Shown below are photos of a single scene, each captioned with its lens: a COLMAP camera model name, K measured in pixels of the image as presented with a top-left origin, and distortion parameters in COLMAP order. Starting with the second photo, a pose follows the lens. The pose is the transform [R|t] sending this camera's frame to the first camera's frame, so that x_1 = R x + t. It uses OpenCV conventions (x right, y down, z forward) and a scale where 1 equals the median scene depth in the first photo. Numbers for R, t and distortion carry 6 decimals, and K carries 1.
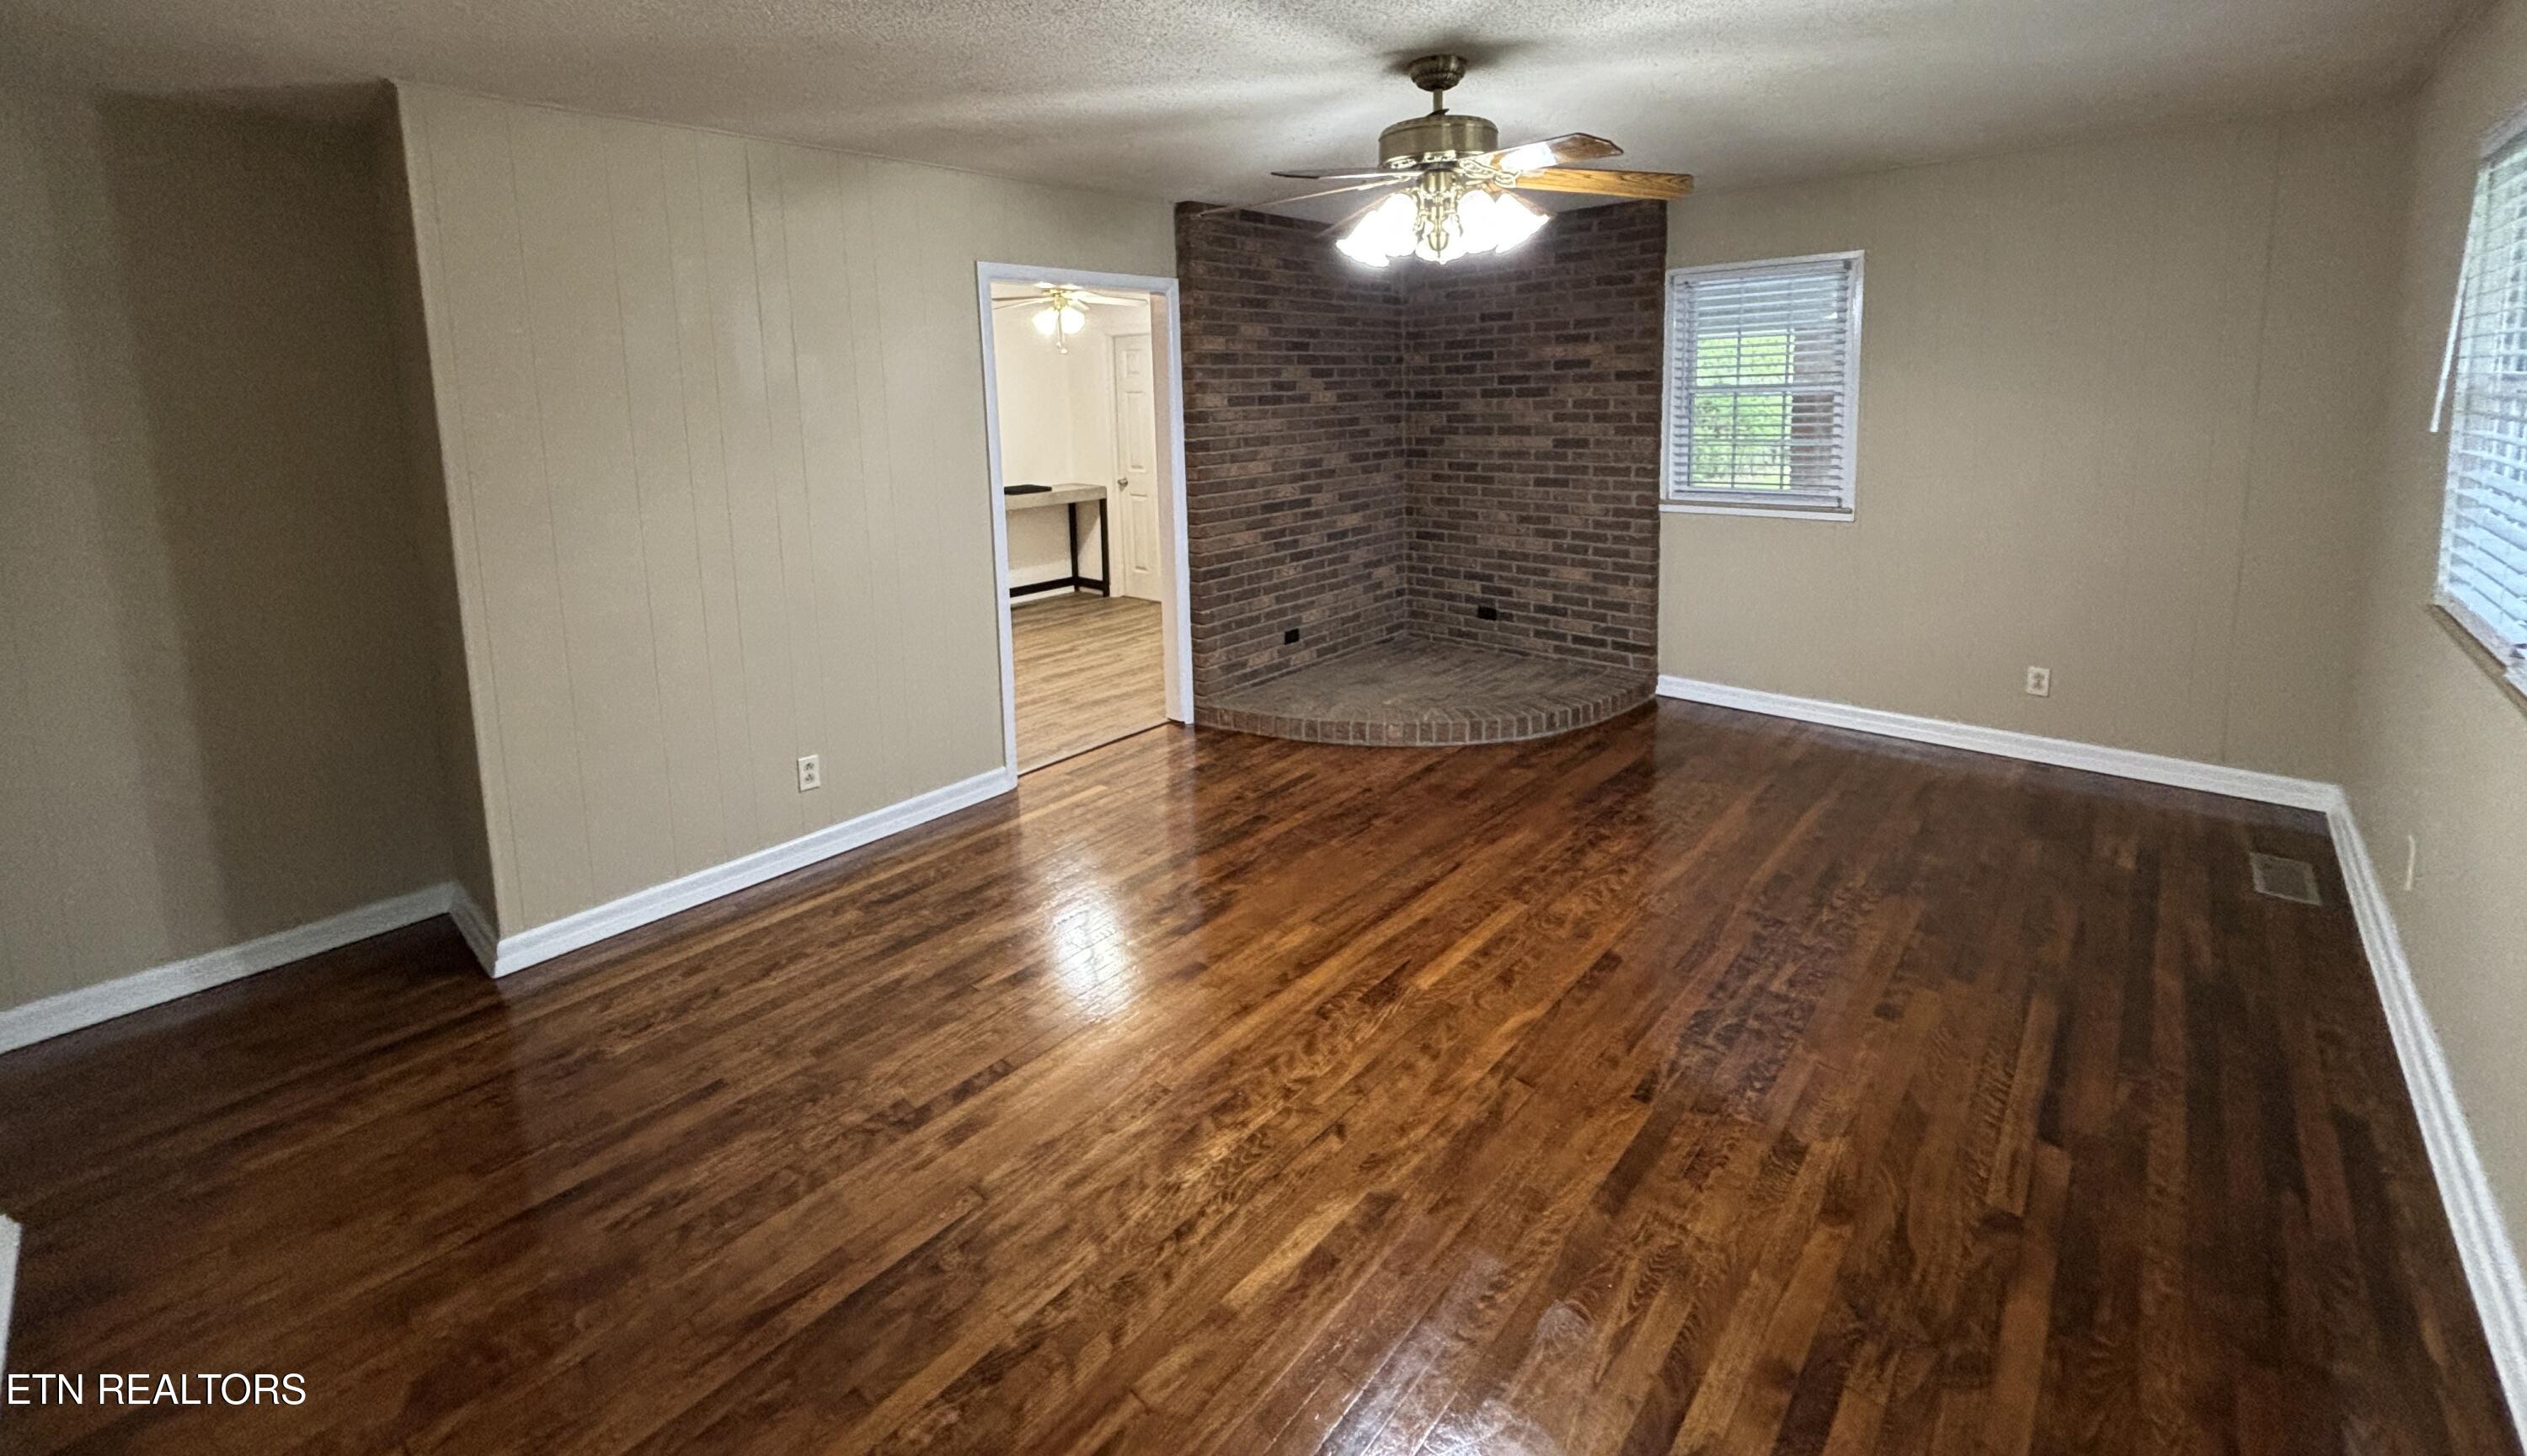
lens RADIAL K [[1027.1, 0, 1256.3], [0, 1027.1, 505.6], [0, 0, 1]] dist [0.001266, 0.000023]
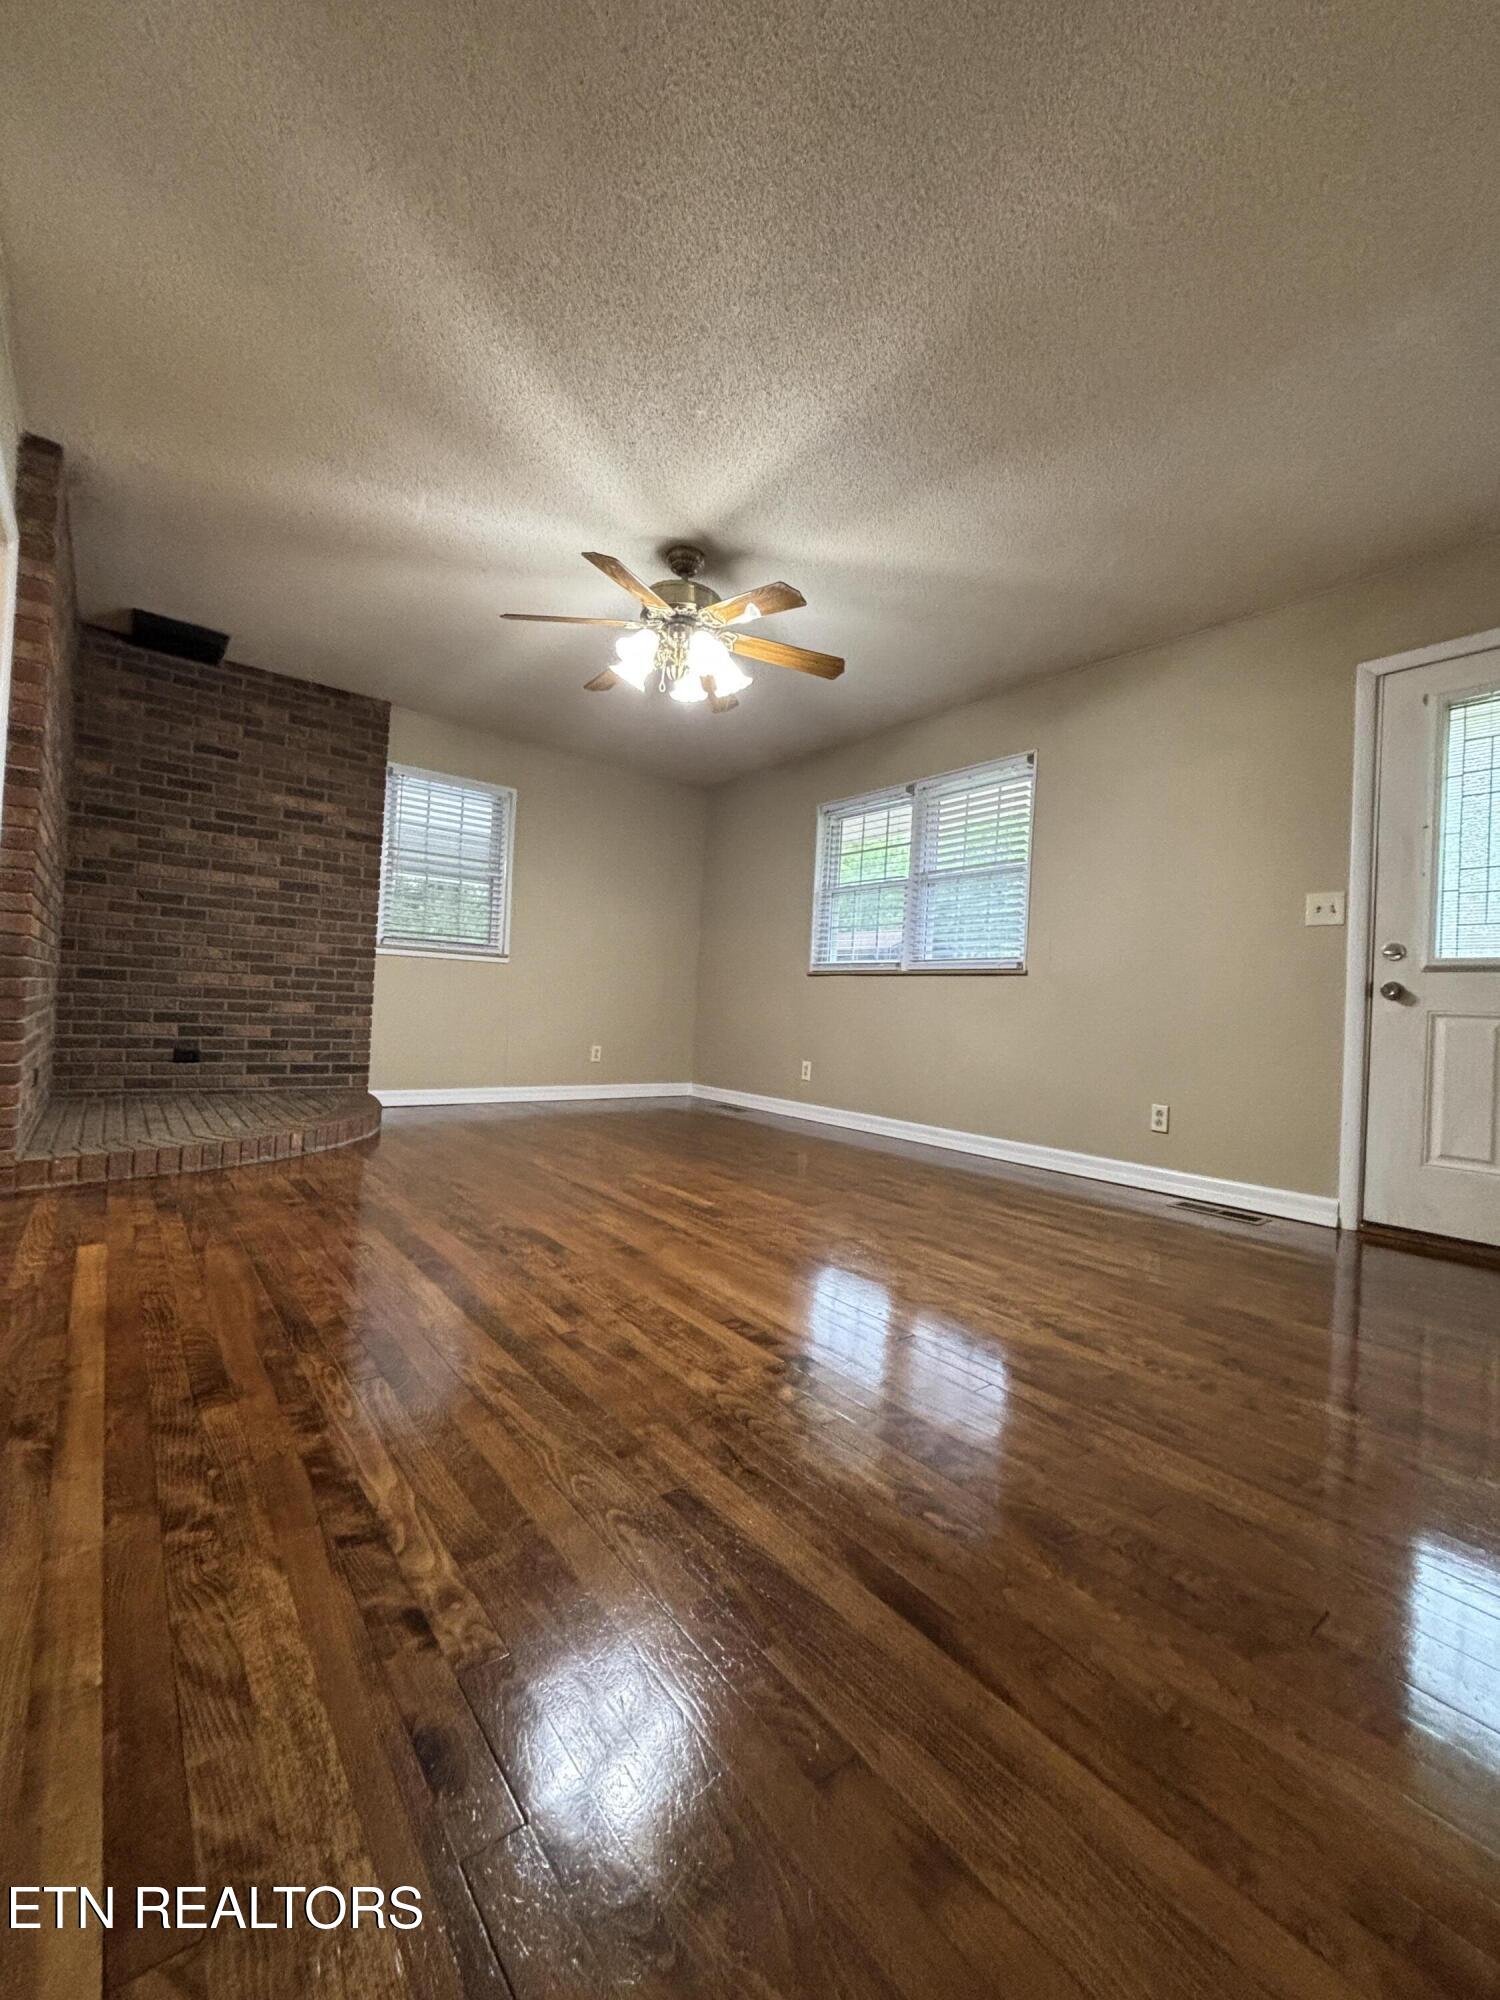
lens RADIAL K [[808.7, 0, 752.3], [0, 808.7, 996.6], [0, 0, 1]] dist [-0.002174, -0.000178]
pose [[0.164192, 0.050290, 0.985146, -0.458473], [0.060834, 0.996282, -0.060997, 0.137601], [-0.984551, 0.069946, 0.160522, 0.393097]]
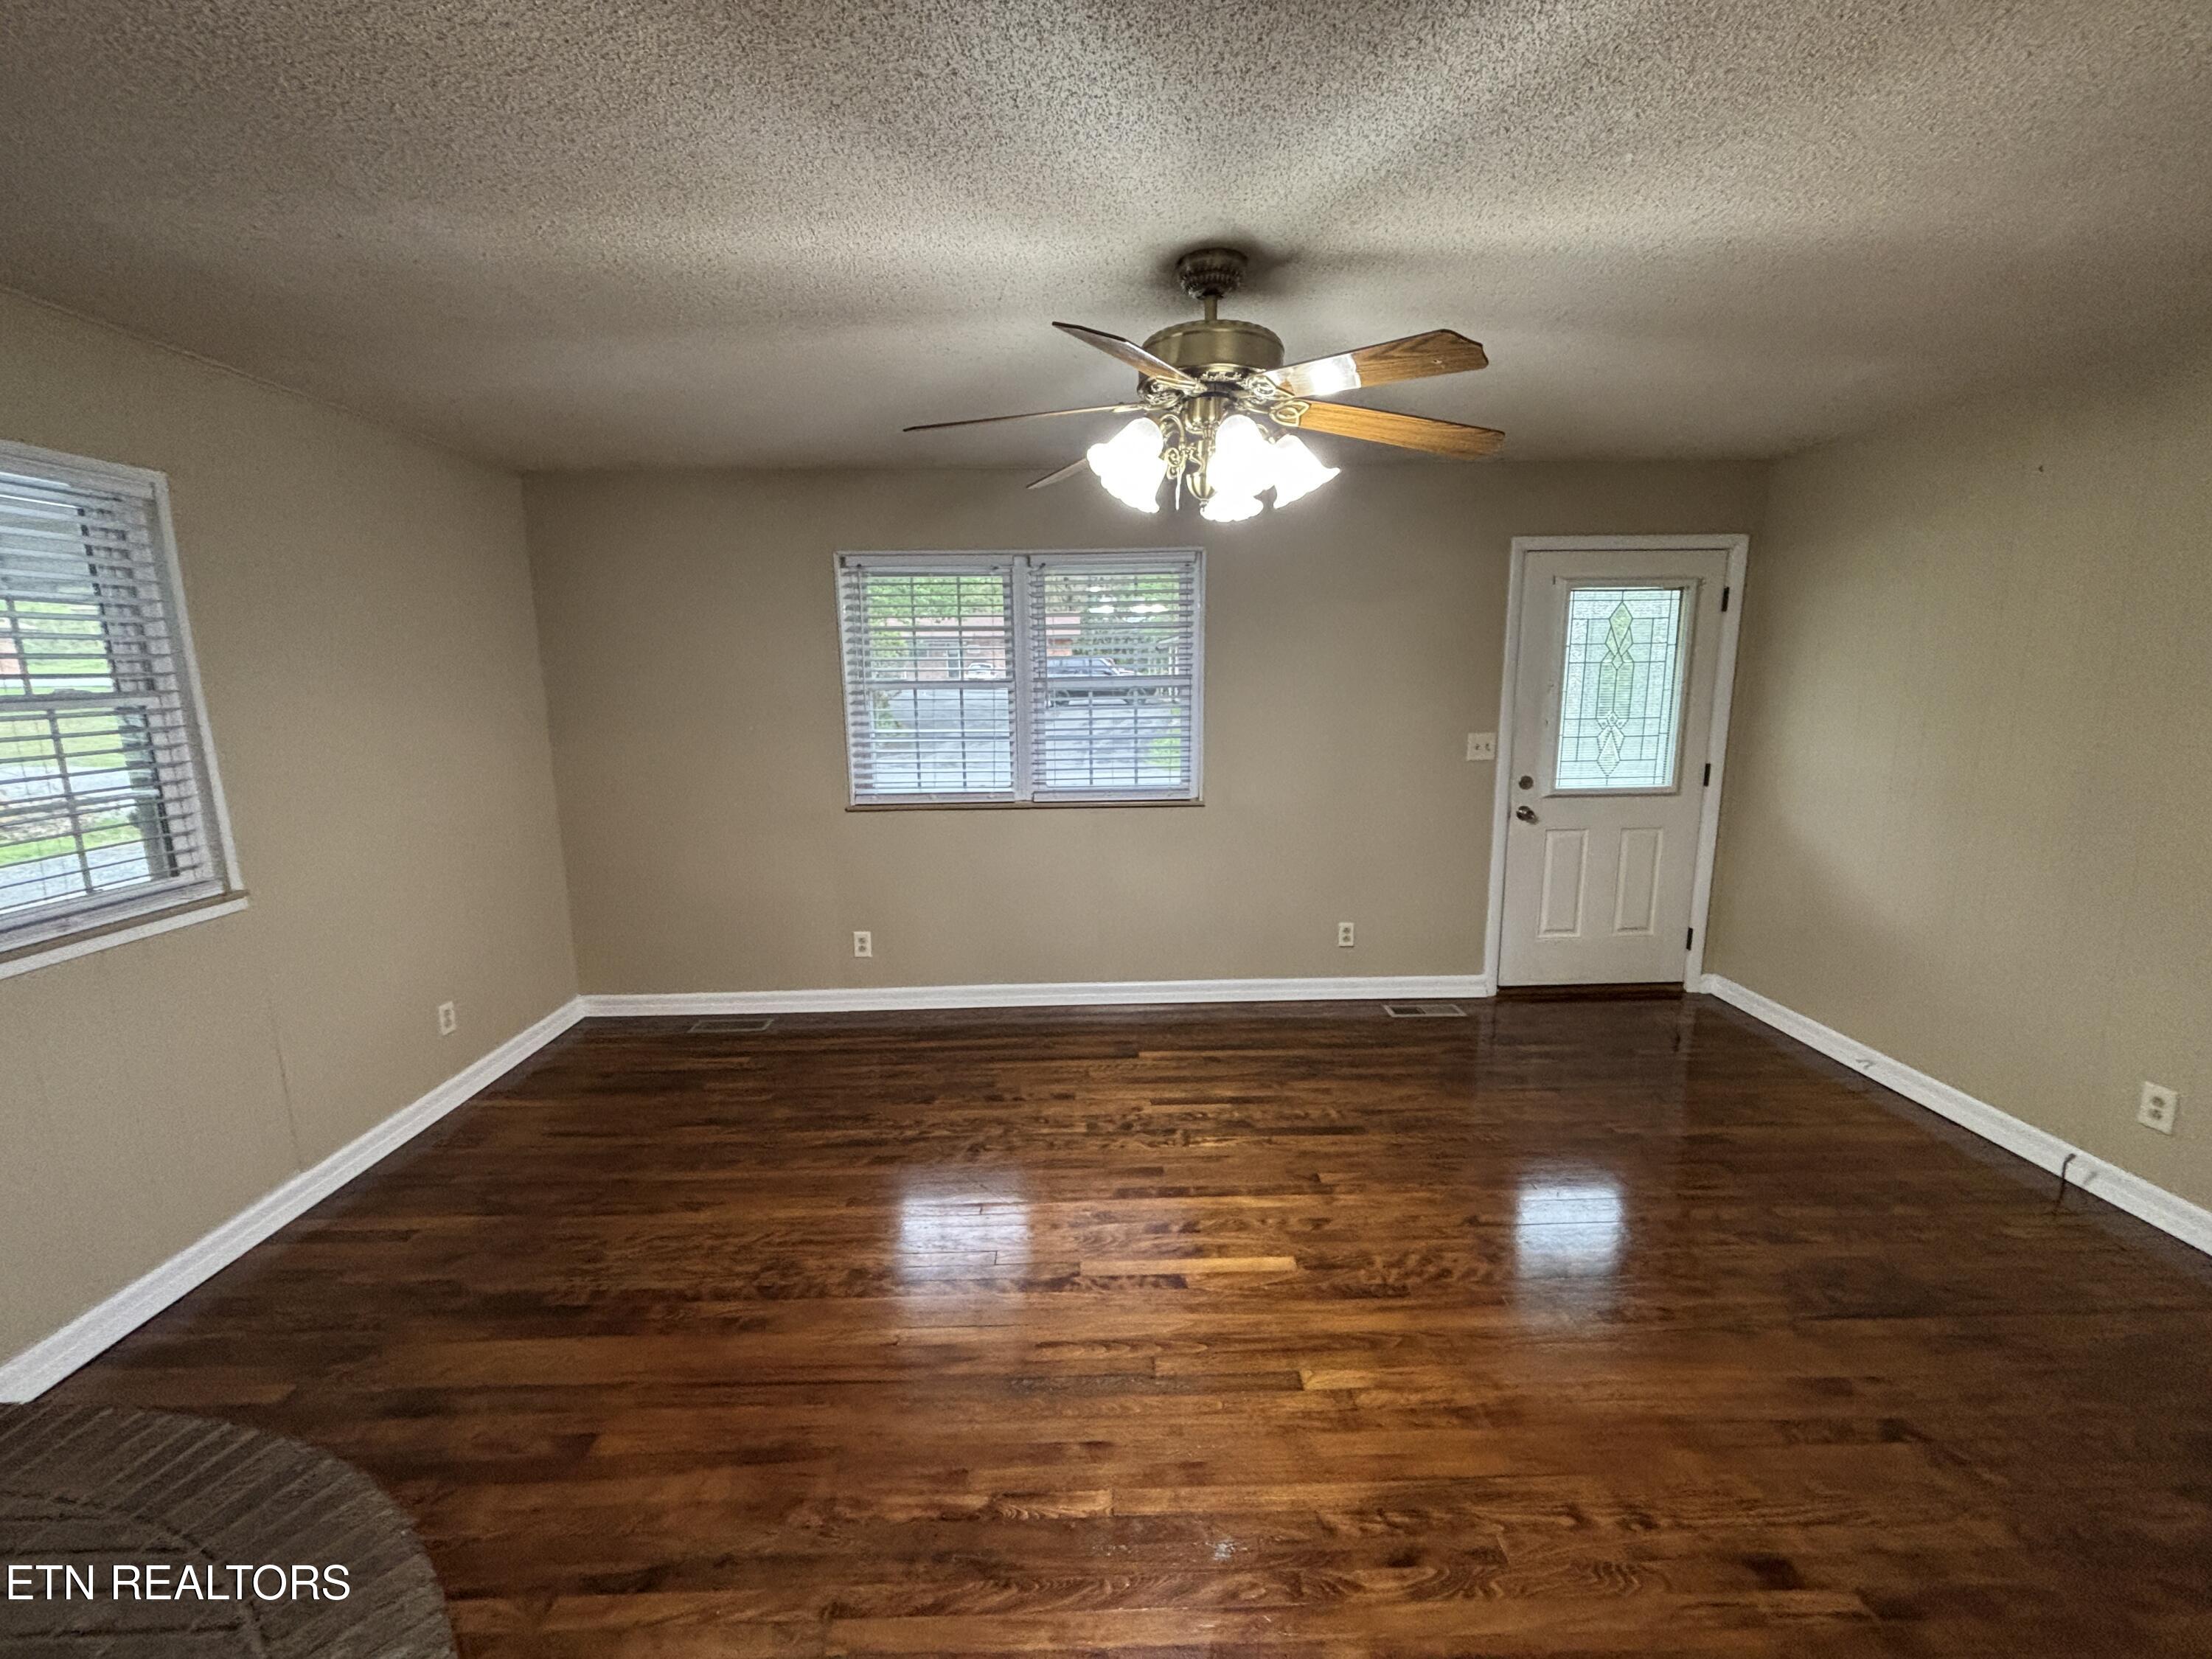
lens RADIAL K [[894.4, 0, 1110.3], [0, 894.4, 832.3], [0, 0, 1]] dist [-0.002174, -0.000178]
pose [[-0.683732, -0.097685, 0.723165, -0.162520], [0.114947, 0.964211, 0.238924, -0.087840], [-0.720623, 0.246485, -0.648033, 0.827093]]
